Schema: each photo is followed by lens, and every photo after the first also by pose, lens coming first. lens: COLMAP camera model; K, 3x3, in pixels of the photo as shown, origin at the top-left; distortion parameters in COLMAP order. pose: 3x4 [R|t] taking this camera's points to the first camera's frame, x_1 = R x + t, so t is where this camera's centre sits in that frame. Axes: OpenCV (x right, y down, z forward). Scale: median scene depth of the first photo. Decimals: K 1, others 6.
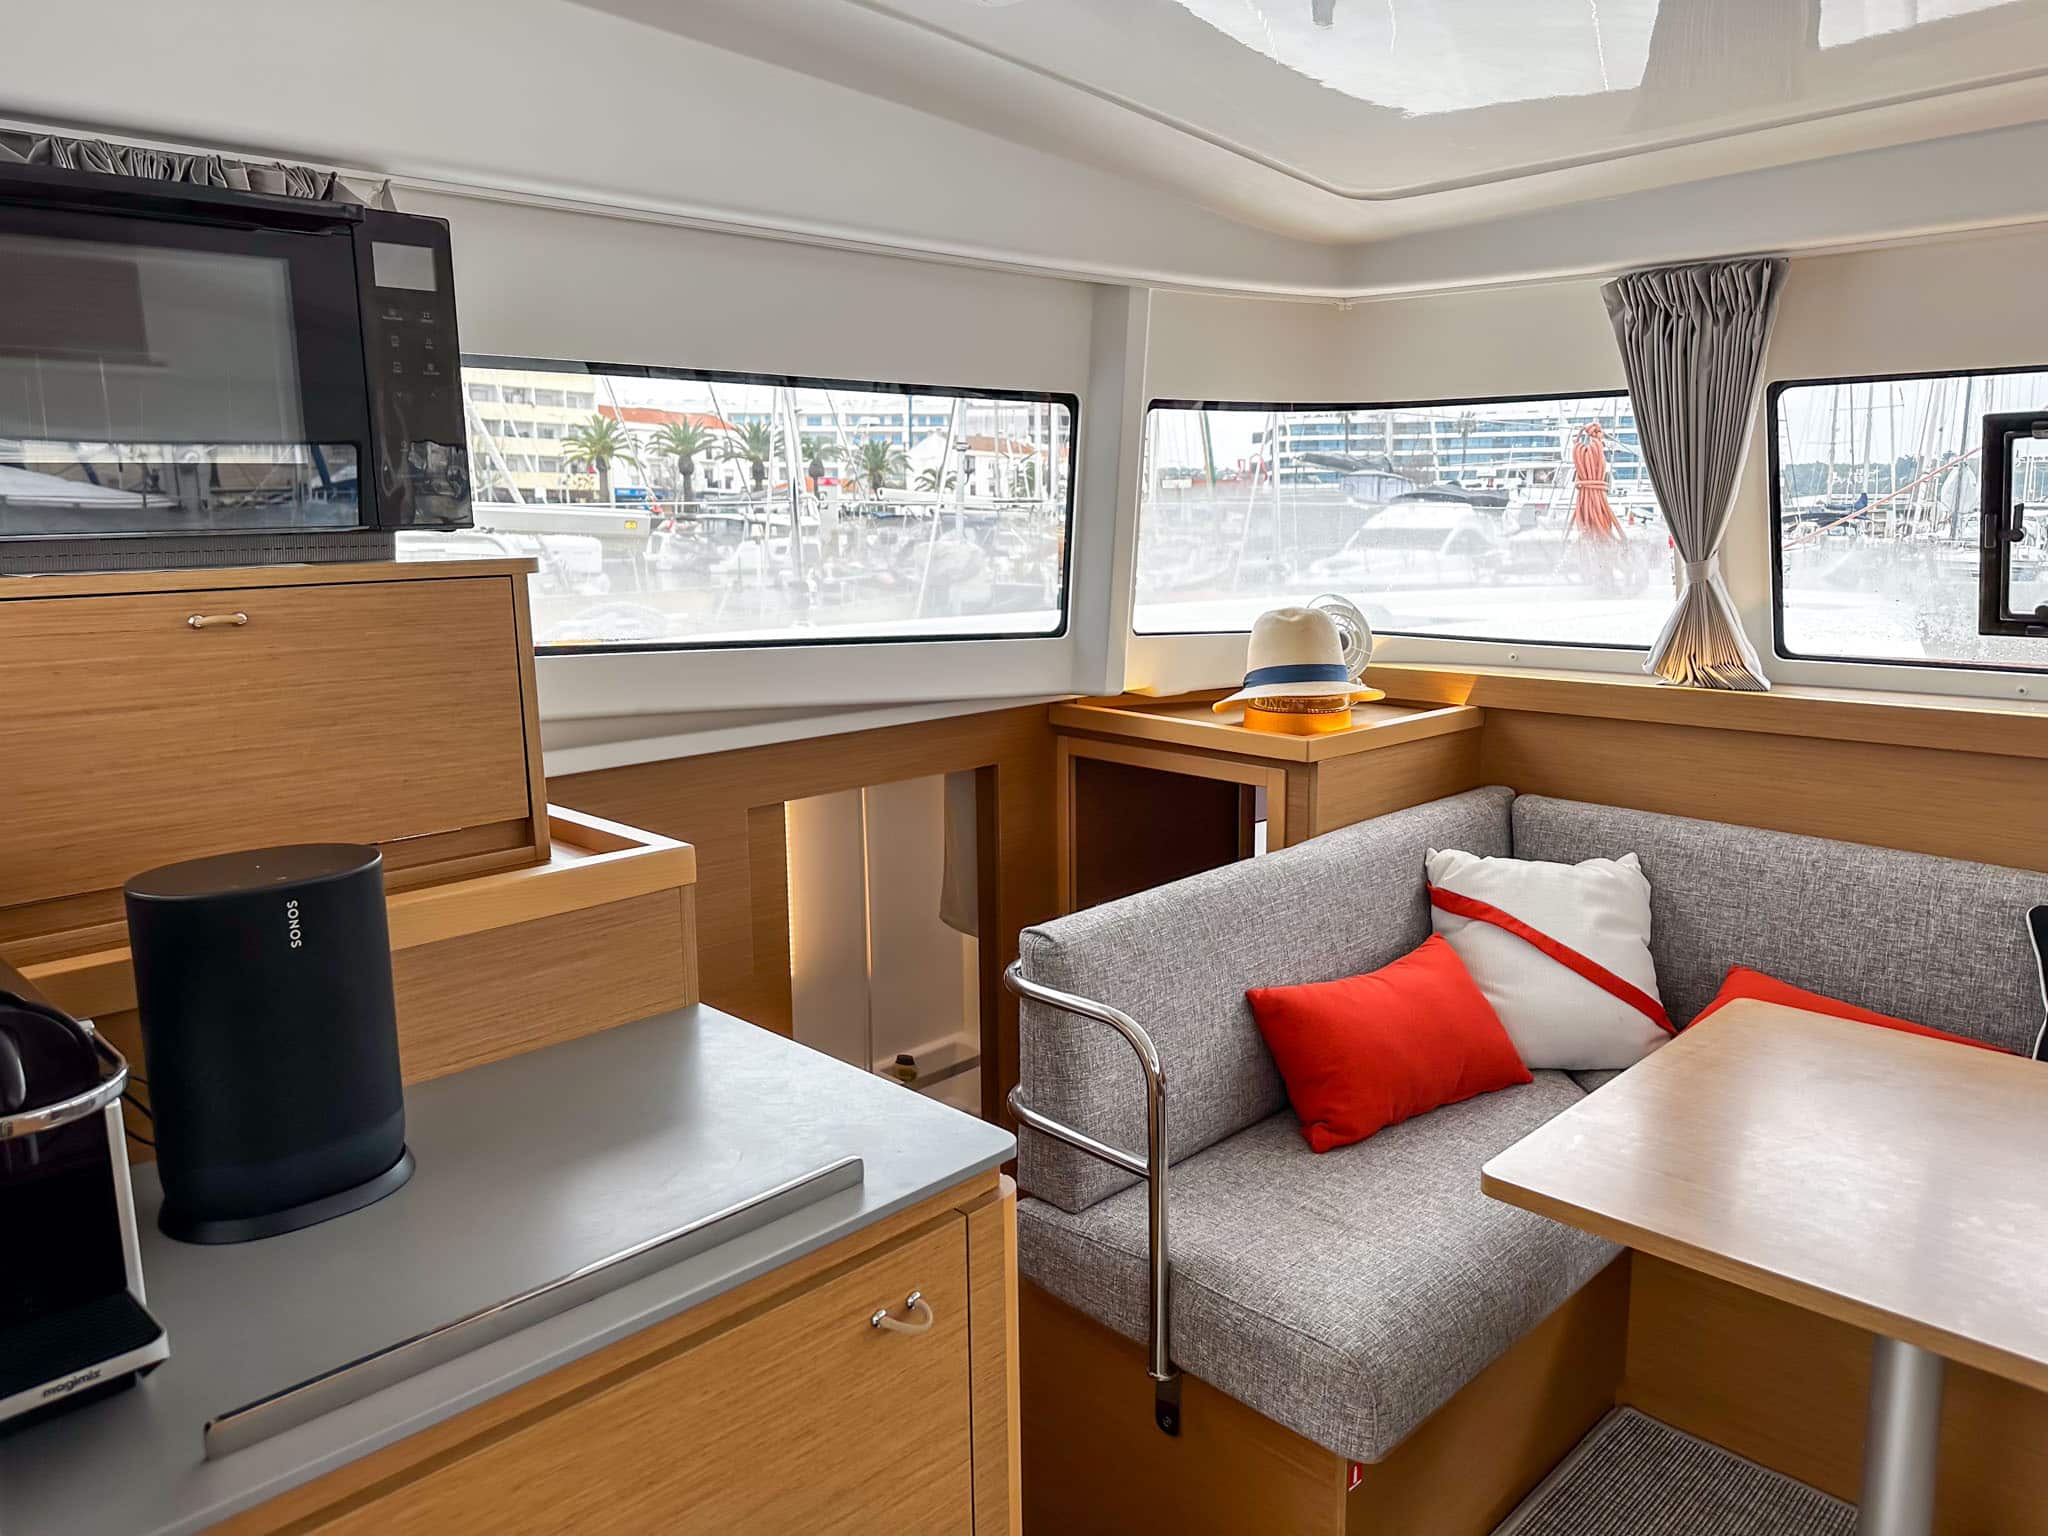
lens RADIAL K [[1422.3, 0, 1036.2], [0, 1422.3, 746.2], [0, 0, 1]] dist [0.060517, -0.062107]
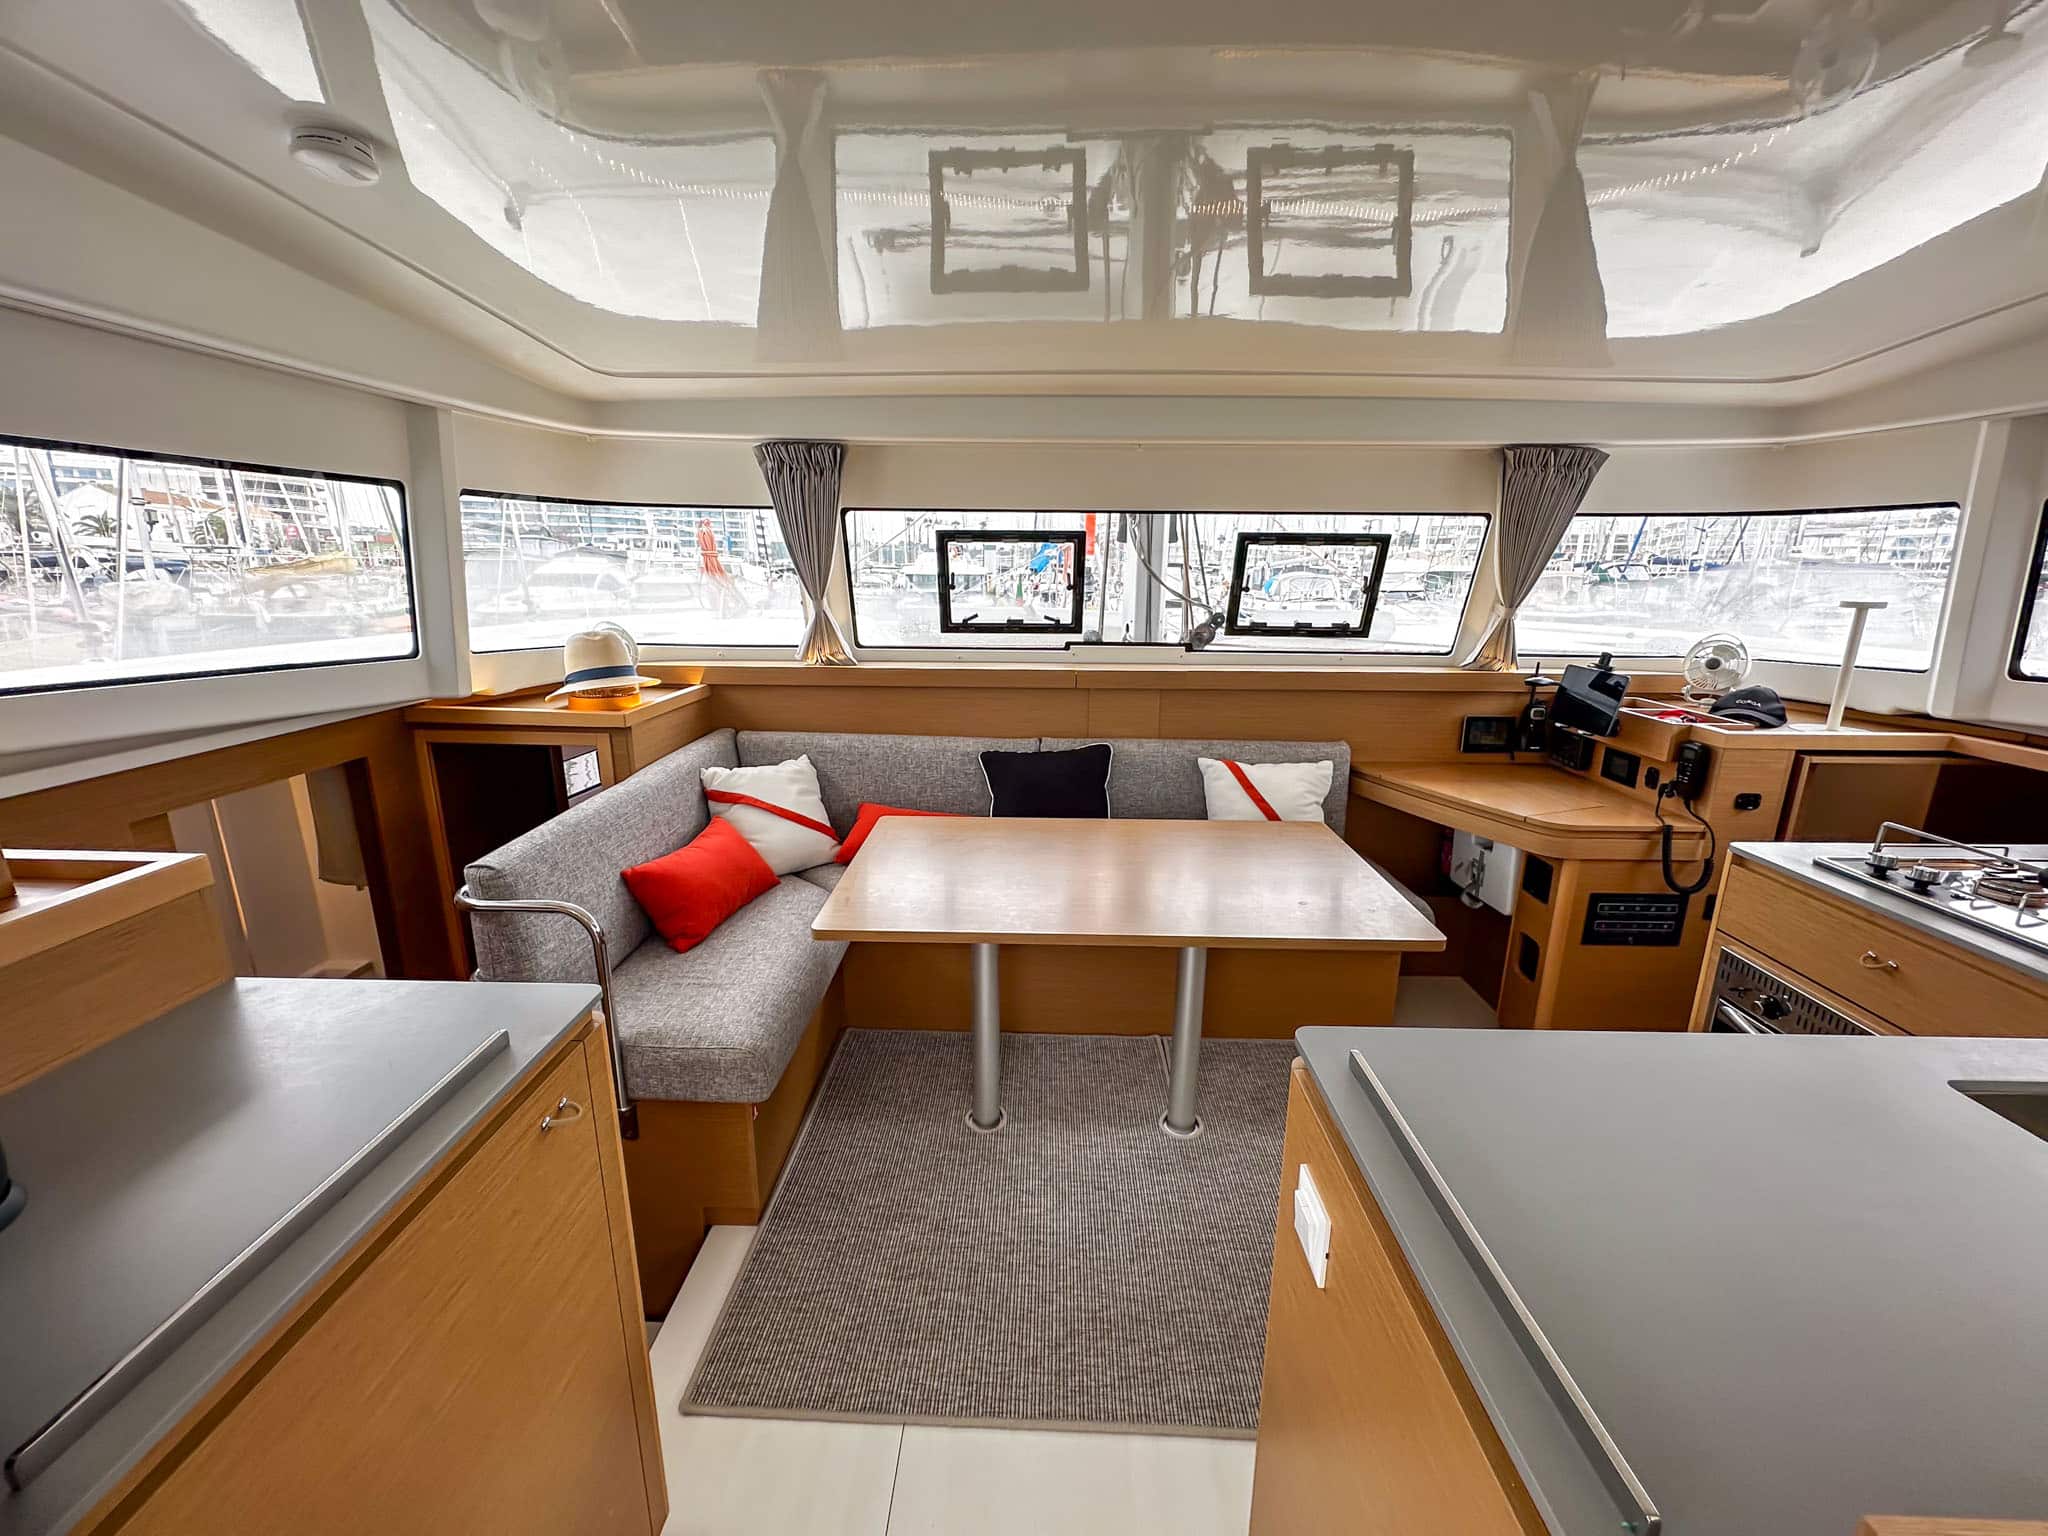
lens RADIAL K [[814.7, 0, 1015.4], [0, 814.7, 766.2], [0, 0, 1]] dist [-0.000585, -0.001030]
pose [[0.726247, -0.150413, 0.670777, -0.114819], [0.095367, 0.988378, 0.118377, -0.012460], [-0.680787, -0.022001, 0.732151, 0.016126]]
